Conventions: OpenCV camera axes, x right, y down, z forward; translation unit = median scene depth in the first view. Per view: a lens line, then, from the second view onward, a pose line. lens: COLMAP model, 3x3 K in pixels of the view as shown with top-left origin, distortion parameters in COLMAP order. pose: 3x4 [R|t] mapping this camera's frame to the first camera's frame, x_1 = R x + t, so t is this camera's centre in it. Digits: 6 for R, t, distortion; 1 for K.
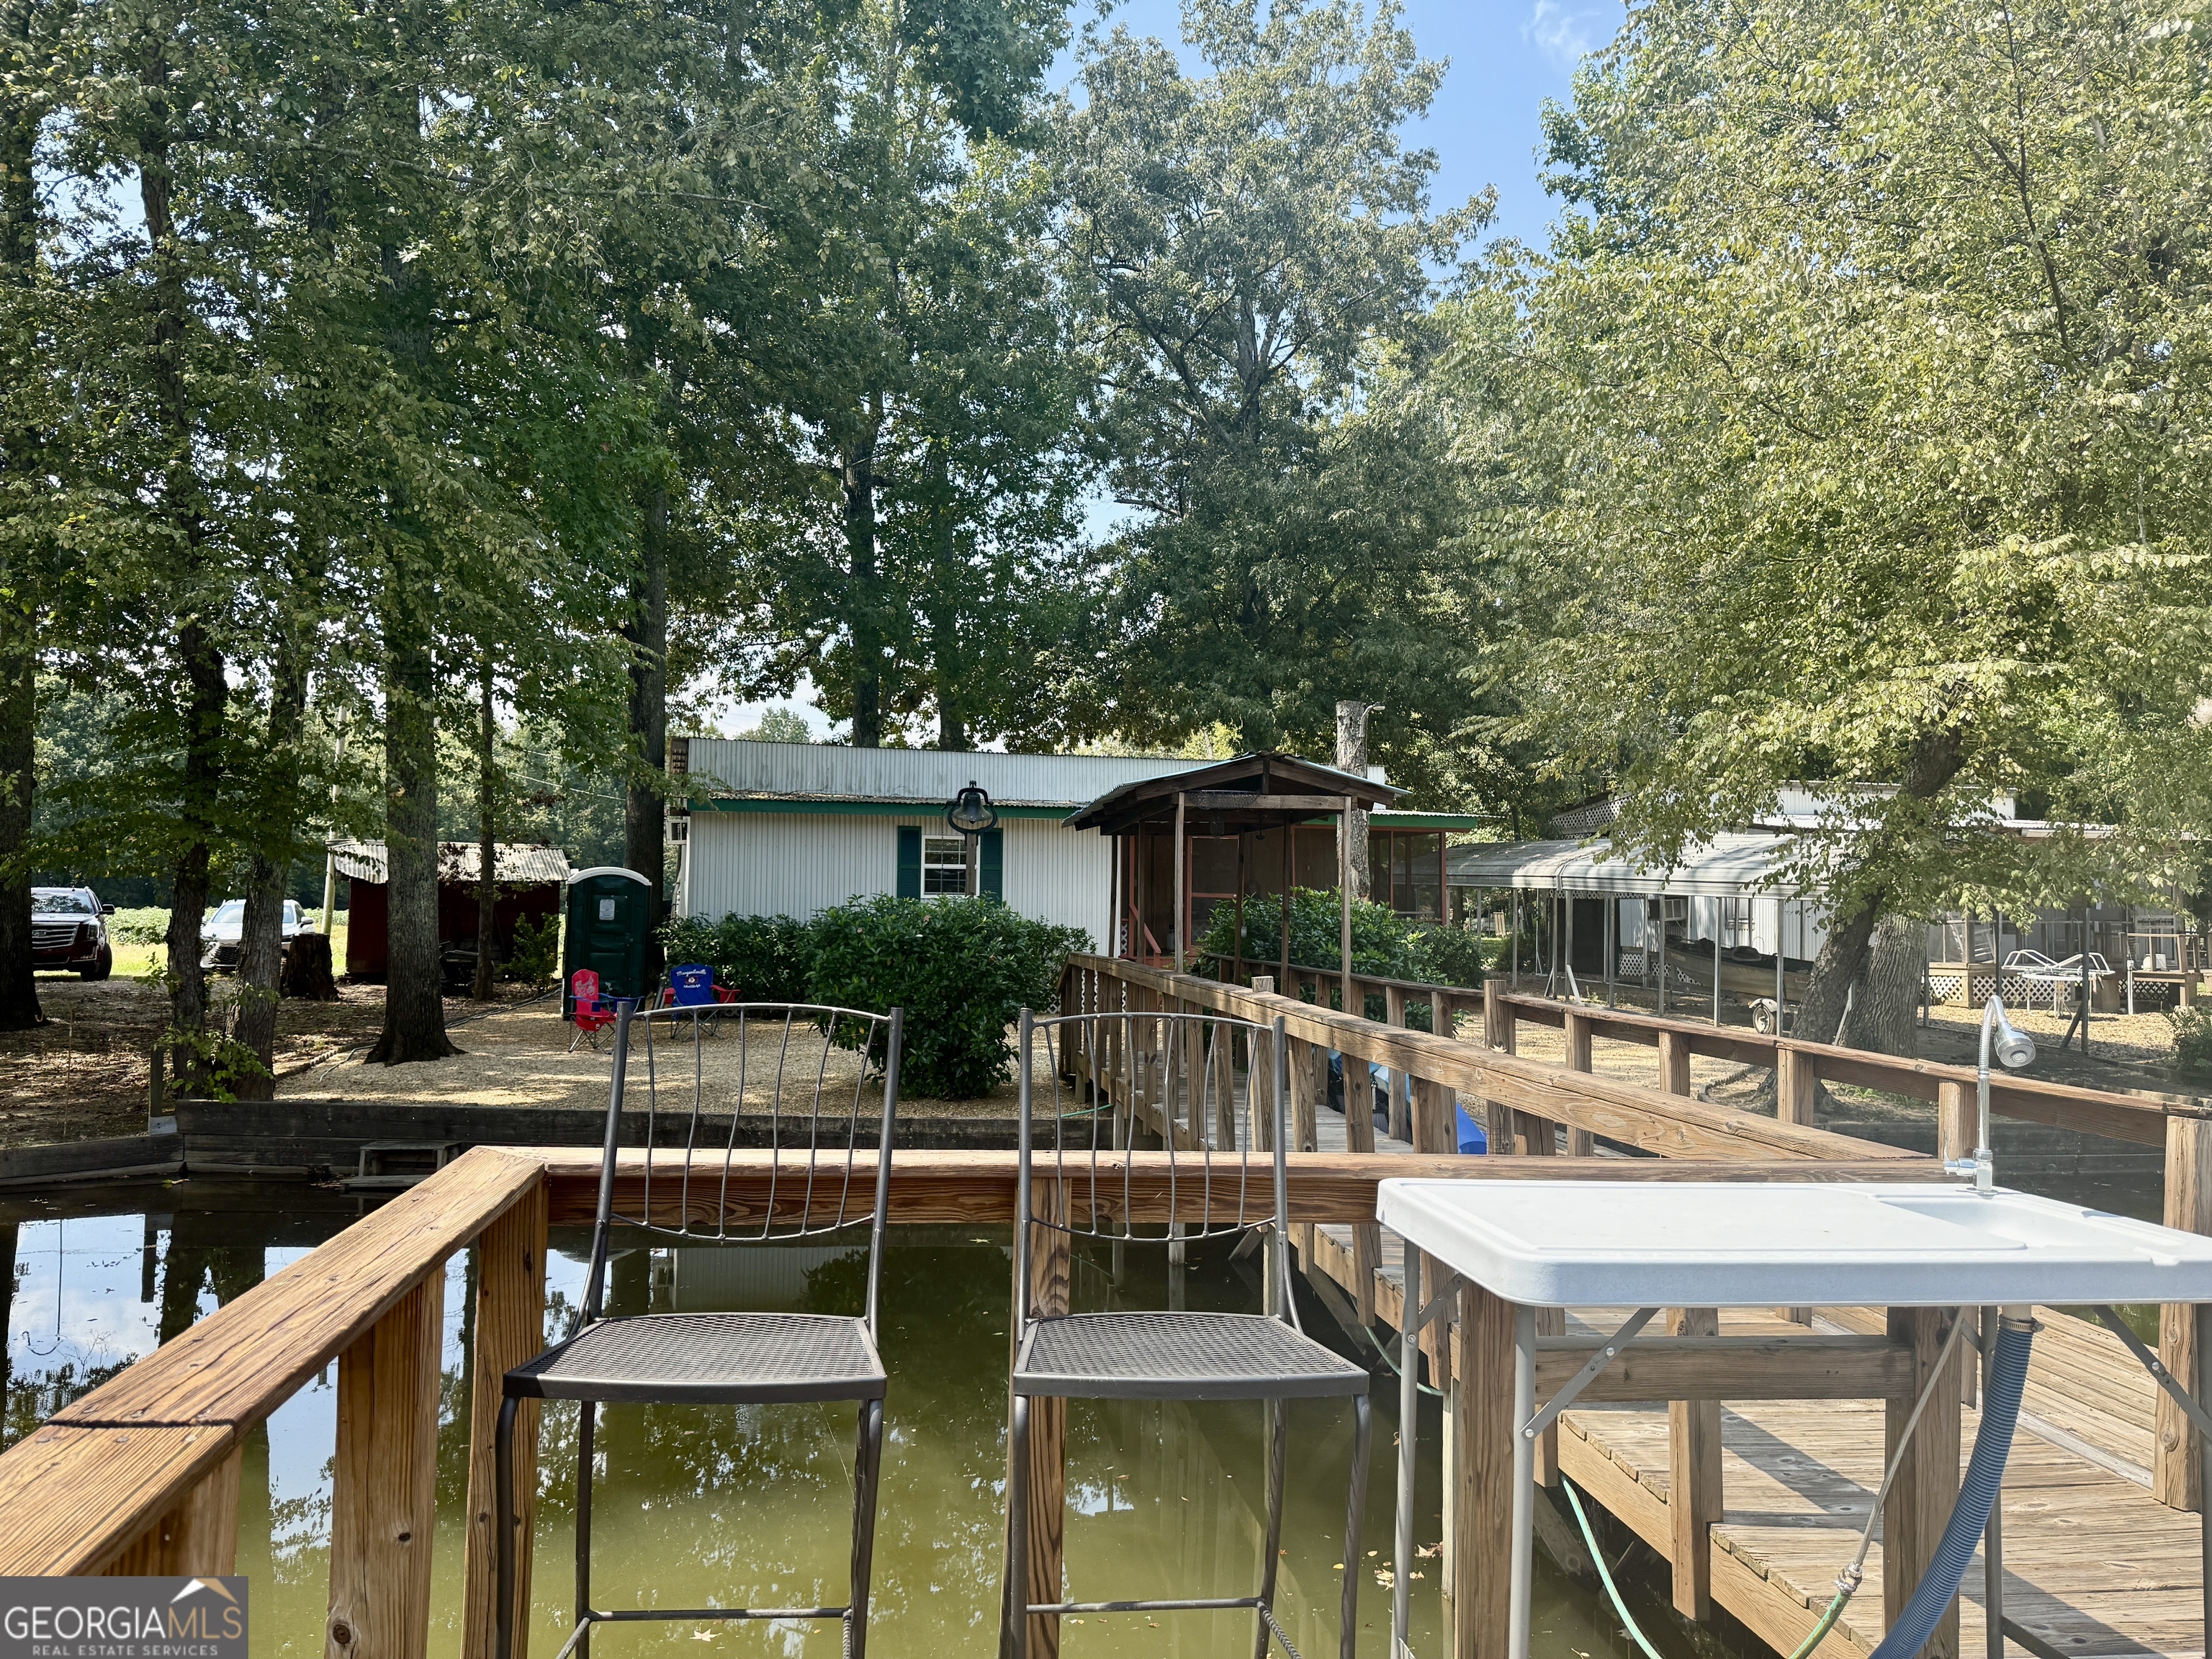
lens RADIAL K [[1527.3, 0, 1141.6], [0, 1527.3, 863.7], [0, 0, 1]] dist [0.106043, -0.111447]
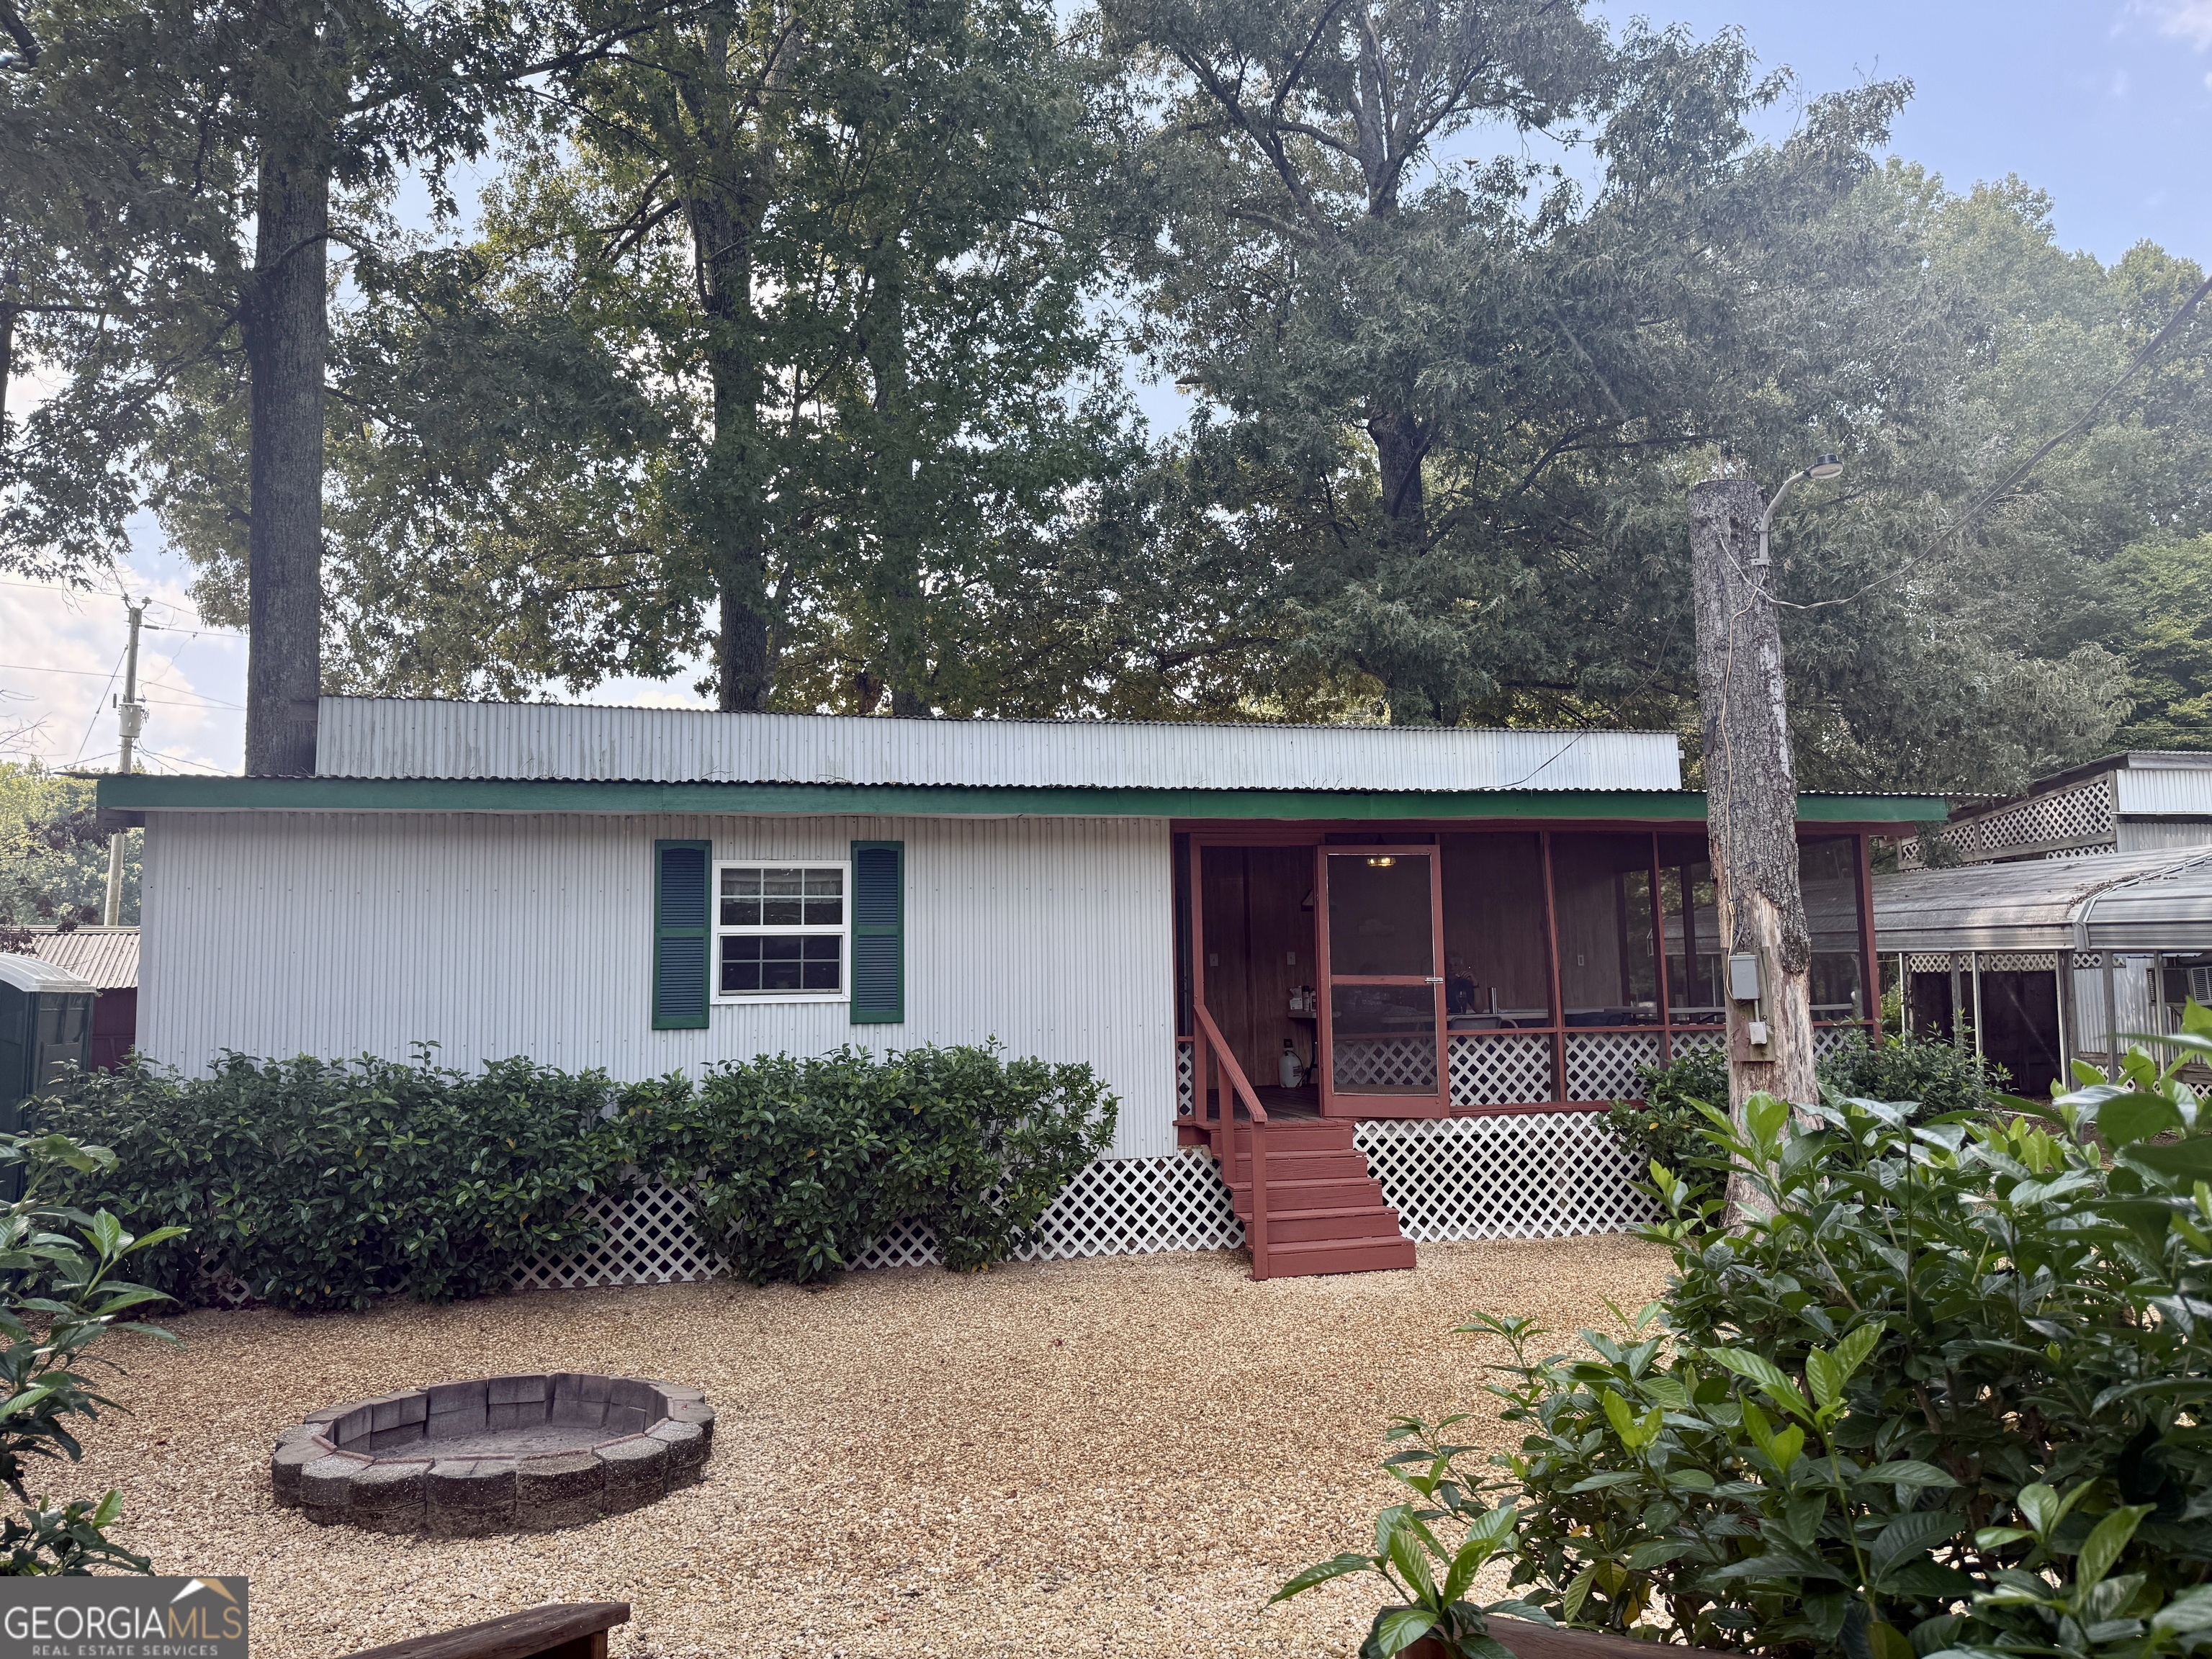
lens RADIAL K [[1532.0, 0, 1116.9], [0, 1532.0, 845.1], [0, 0, 1]] dist [0.108429, -0.165343]
pose [[0.996409, -0.034616, -0.077267, 0.005763], [0.029217, 0.997123, -0.069949, 0.010046], [0.079466, 0.067440, 0.994554, 0.506383]]
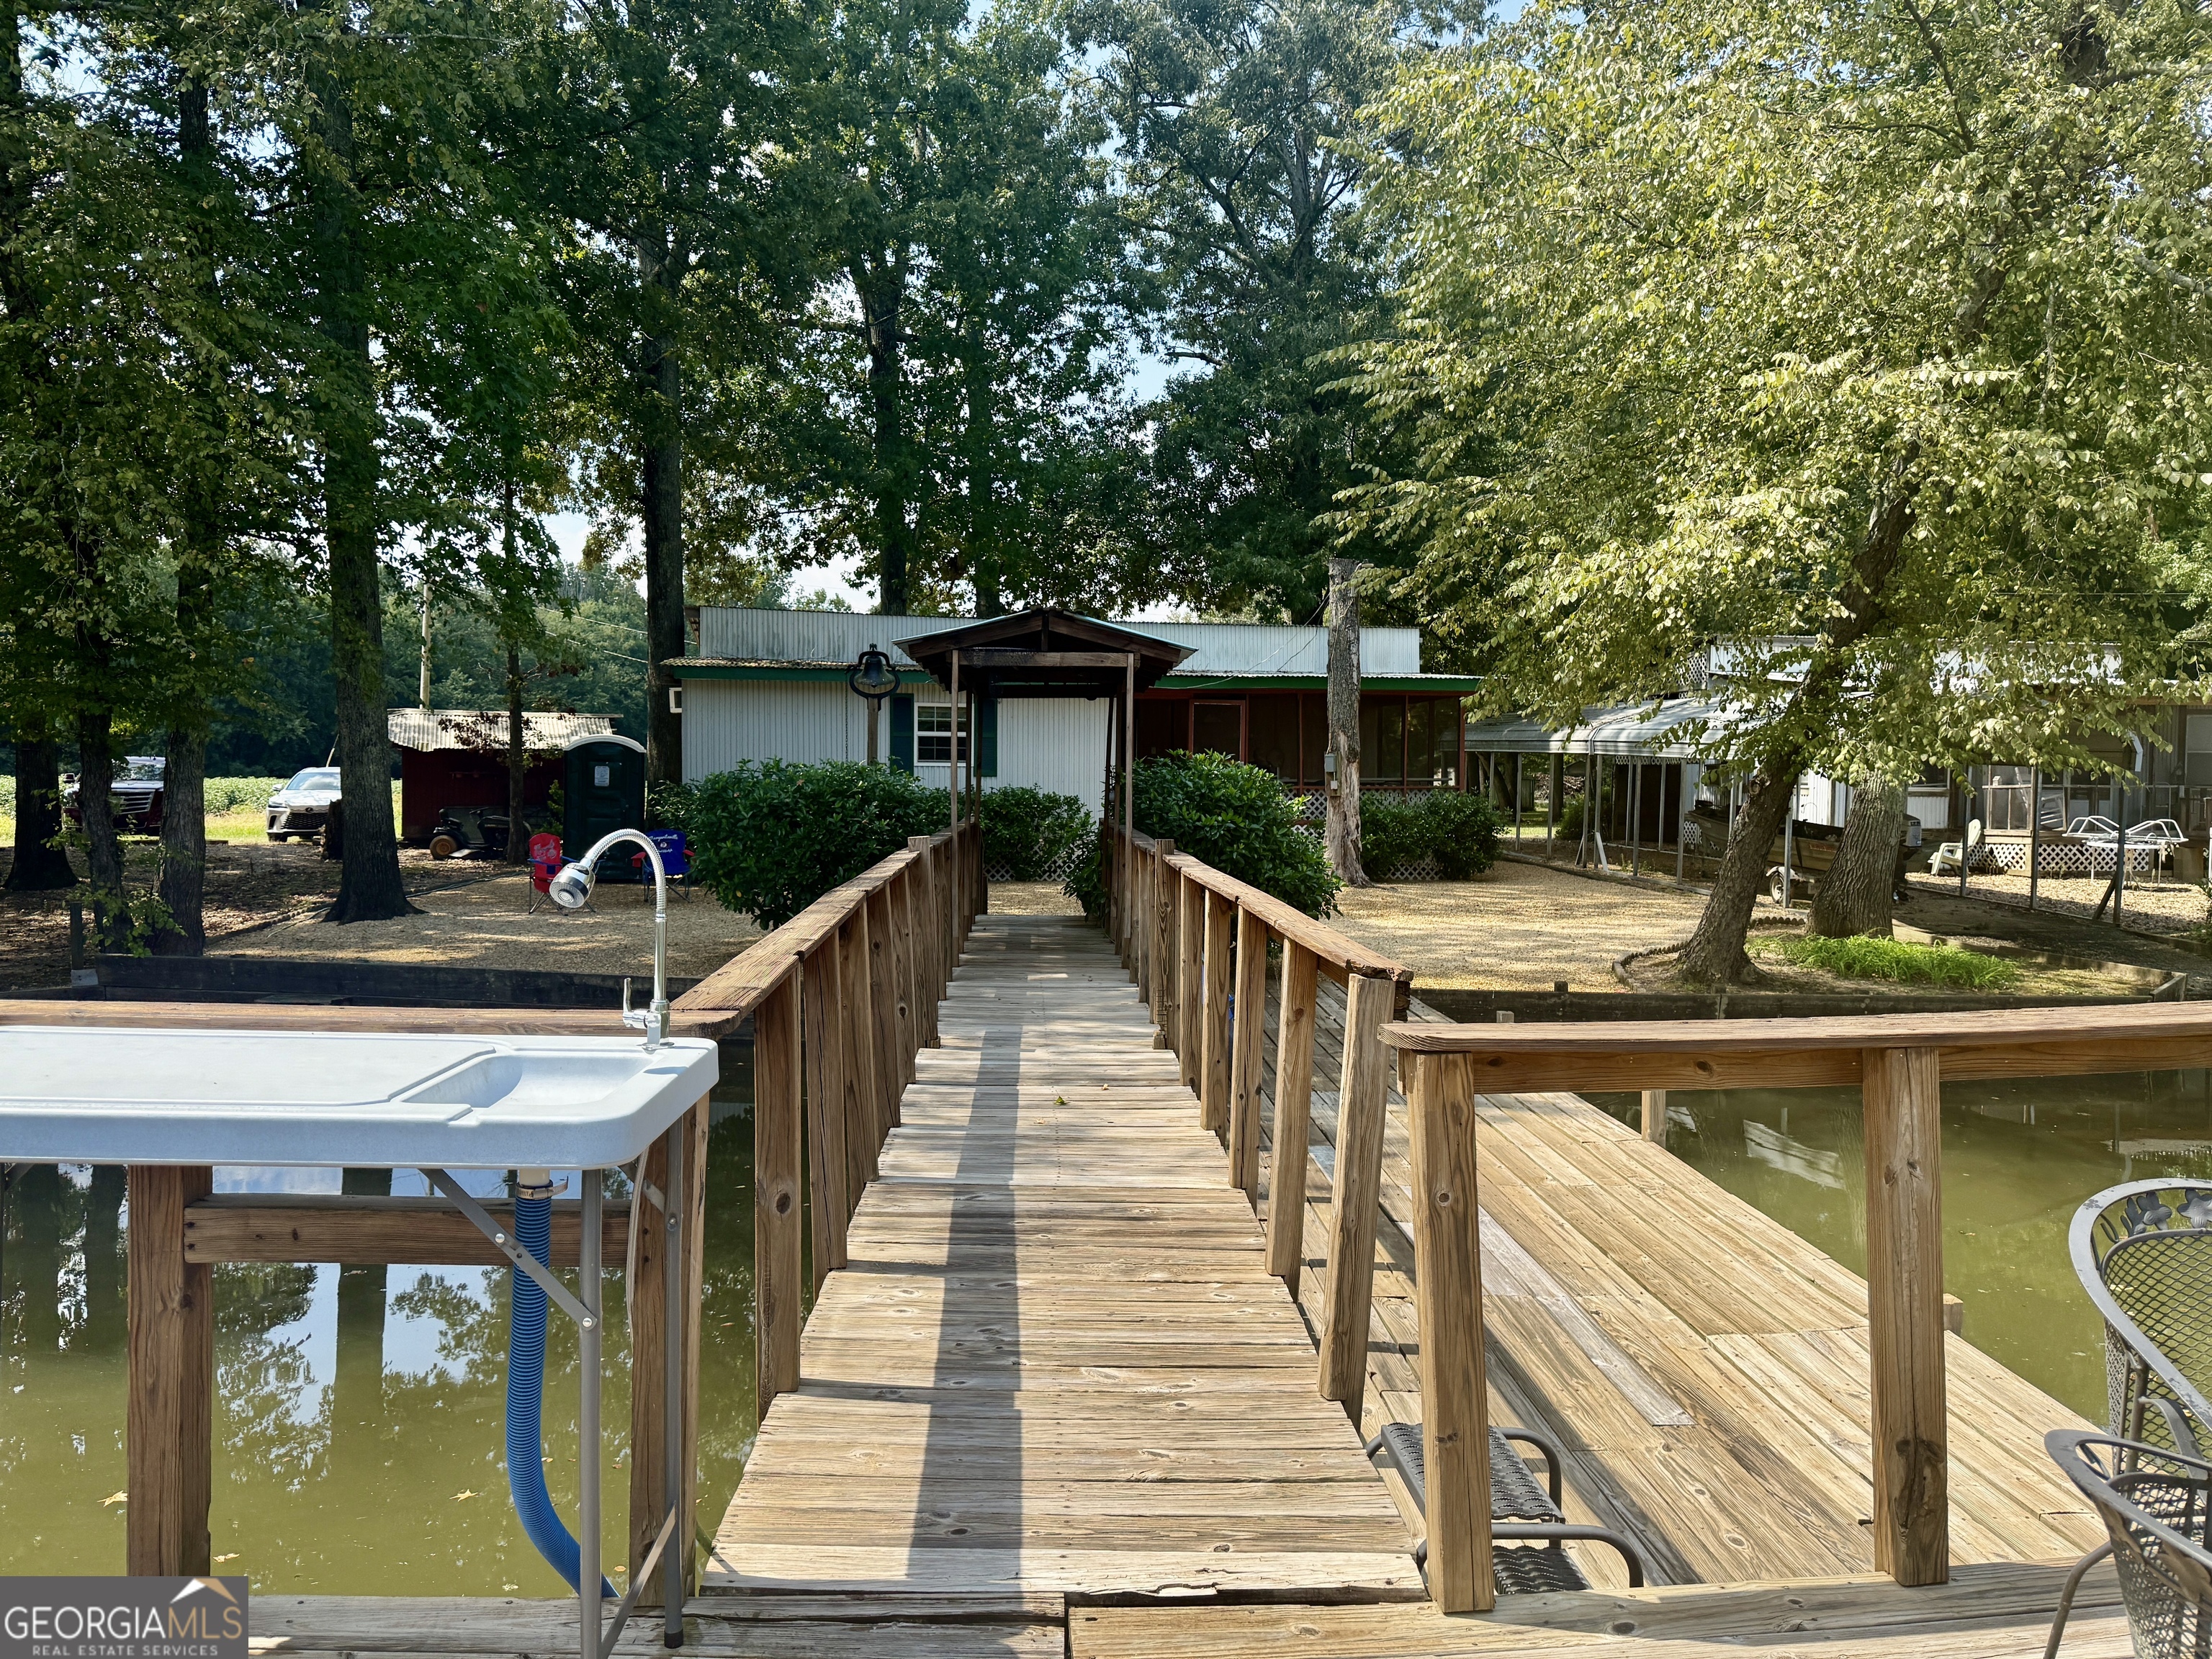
lens RADIAL K [[1532.0, 0, 1116.9], [0, 1532.0, 845.1], [0, 0, 1]] dist [0.108429, -0.165343]
pose [[0.994384, 0.002258, -0.105811, 0.083522], [0.005349, 0.997423, 0.071552, 0.002800], [0.105700, -0.071716, 0.991809, 0.013323]]
